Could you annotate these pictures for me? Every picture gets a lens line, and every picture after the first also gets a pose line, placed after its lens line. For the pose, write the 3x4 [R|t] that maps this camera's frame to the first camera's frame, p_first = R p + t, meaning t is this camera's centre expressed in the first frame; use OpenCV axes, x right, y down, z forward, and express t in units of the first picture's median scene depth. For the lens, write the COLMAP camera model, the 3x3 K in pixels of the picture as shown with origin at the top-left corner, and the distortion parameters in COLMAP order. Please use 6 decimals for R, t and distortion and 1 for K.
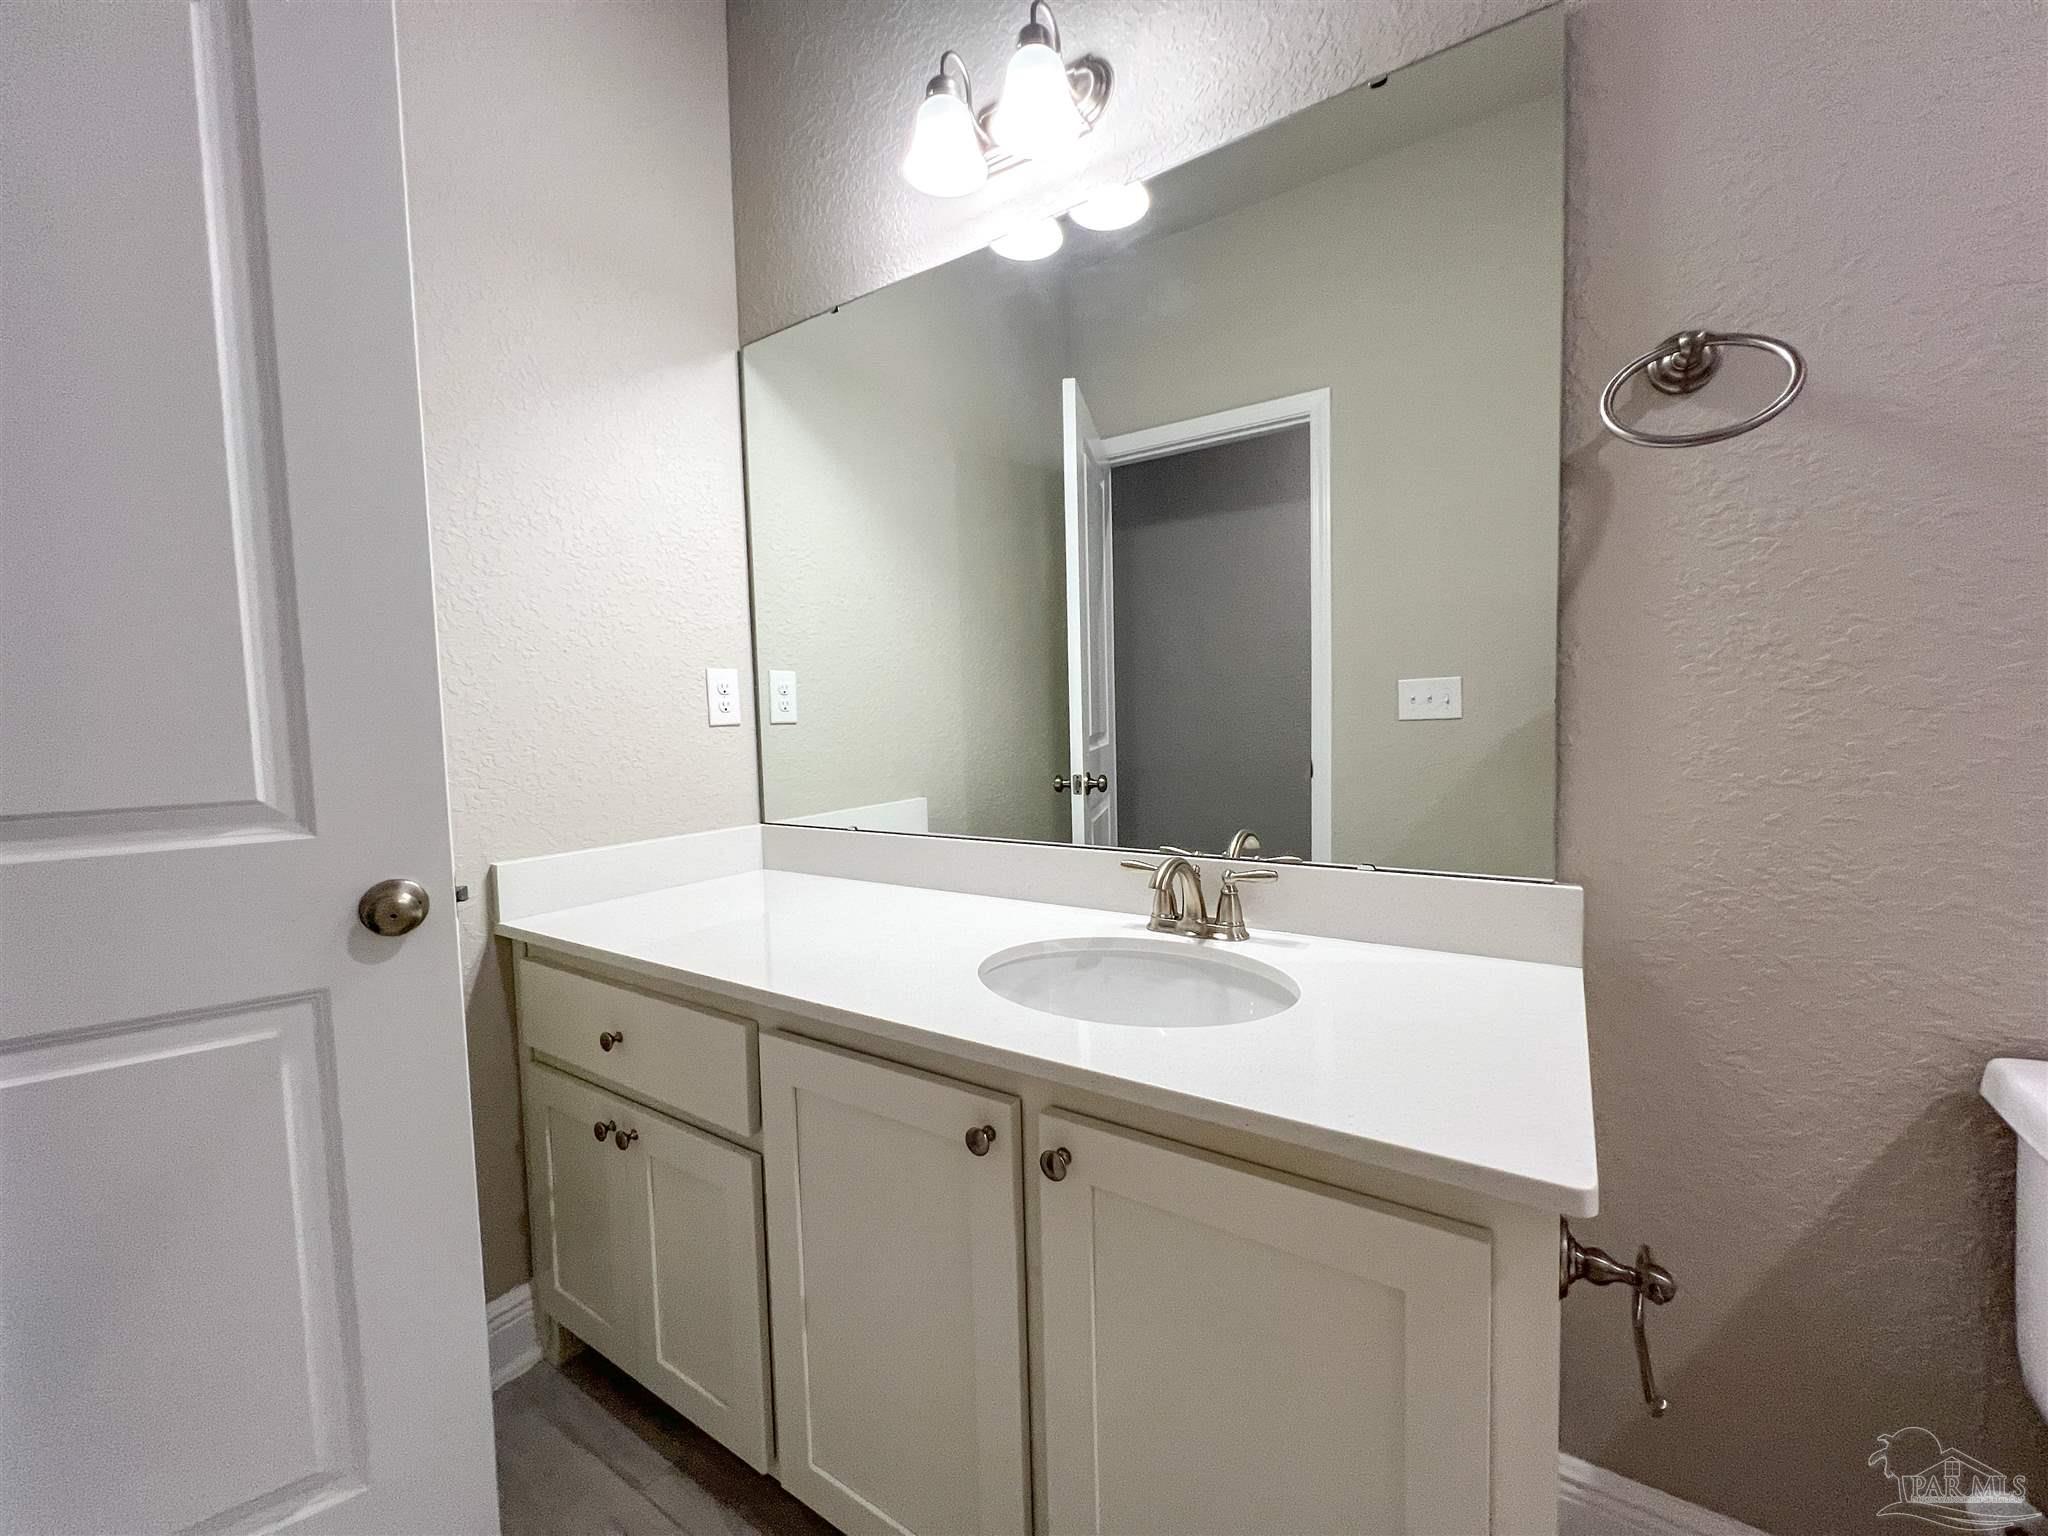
lens RADIAL K [[817.6, 0, 1023.0], [0, 817.6, 764.4], [0, 0, 1]] dist [-0.000197, 0.000071]
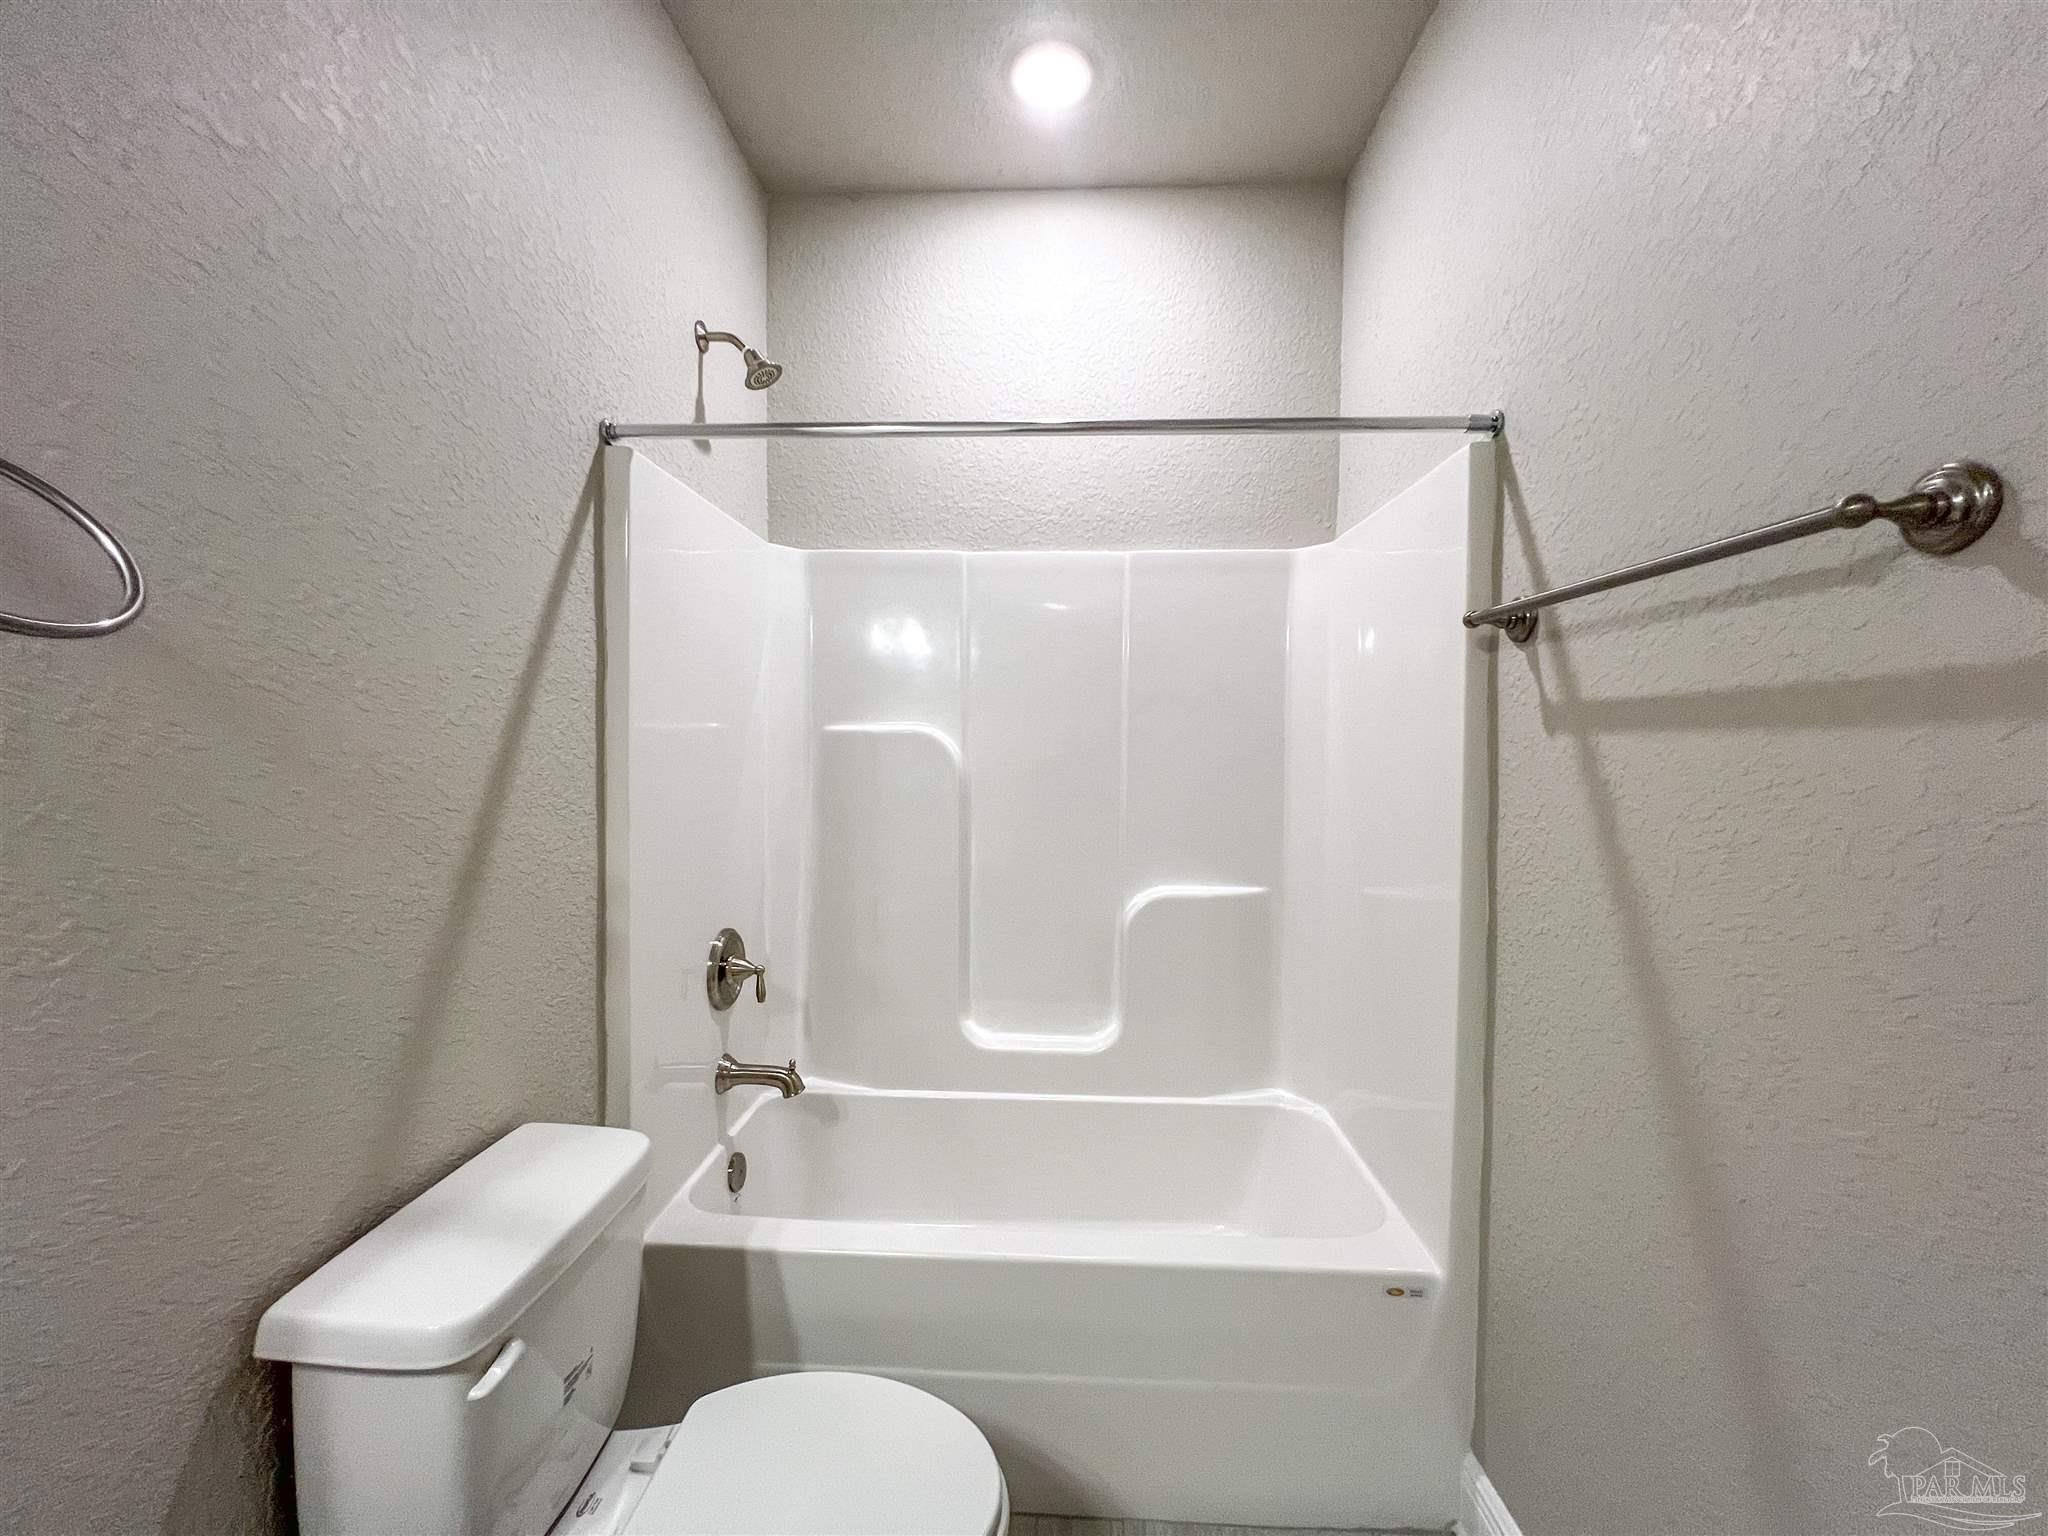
lens RADIAL K [[817.6, 0, 1023.0], [0, 817.6, 764.4], [0, 0, 1]] dist [-0.000197, 0.000071]
pose [[-0.519445, -0.008841, 0.854458, -0.072745], [0.054928, 0.997533, 0.043713, -0.200515], [-0.852737, 0.069640, -0.517678, 0.492876]]
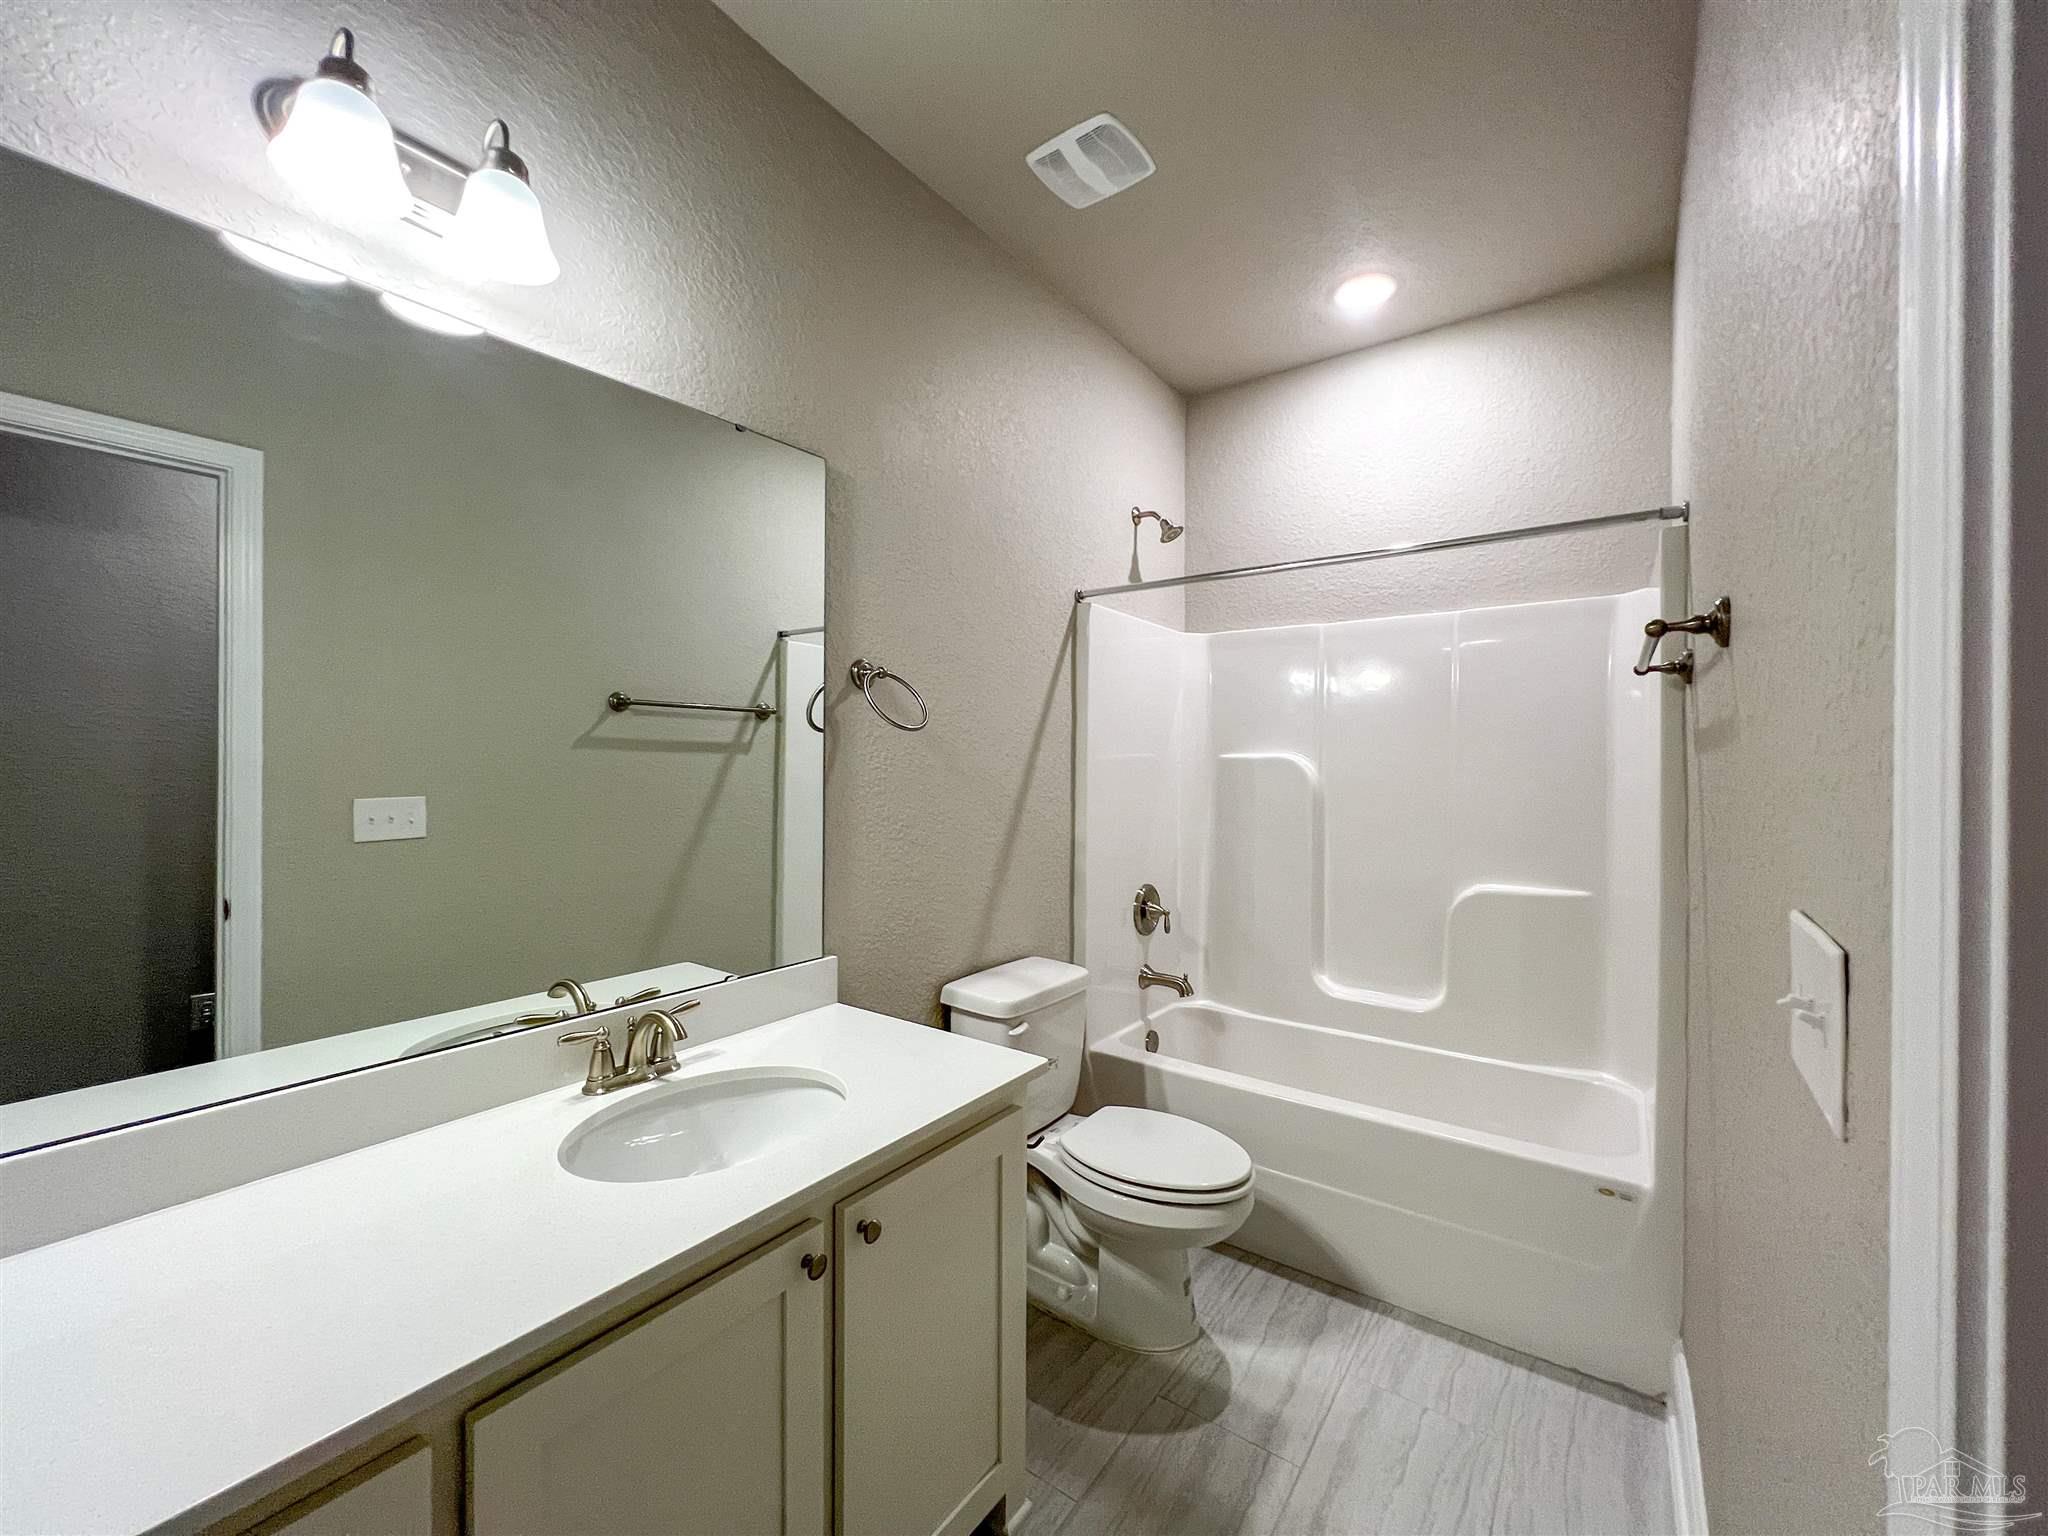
lens RADIAL K [[817.6, 0, 1023.0], [0, 817.6, 764.4], [0, 0, 1]] dist [-0.000197, 0.000071]
pose [[0.037977, 0.023435, 0.999004, -0.924354], [0.054395, 0.998194, -0.025484, -0.167266], [-0.997797, 0.055309, 0.036633, 0.452271]]
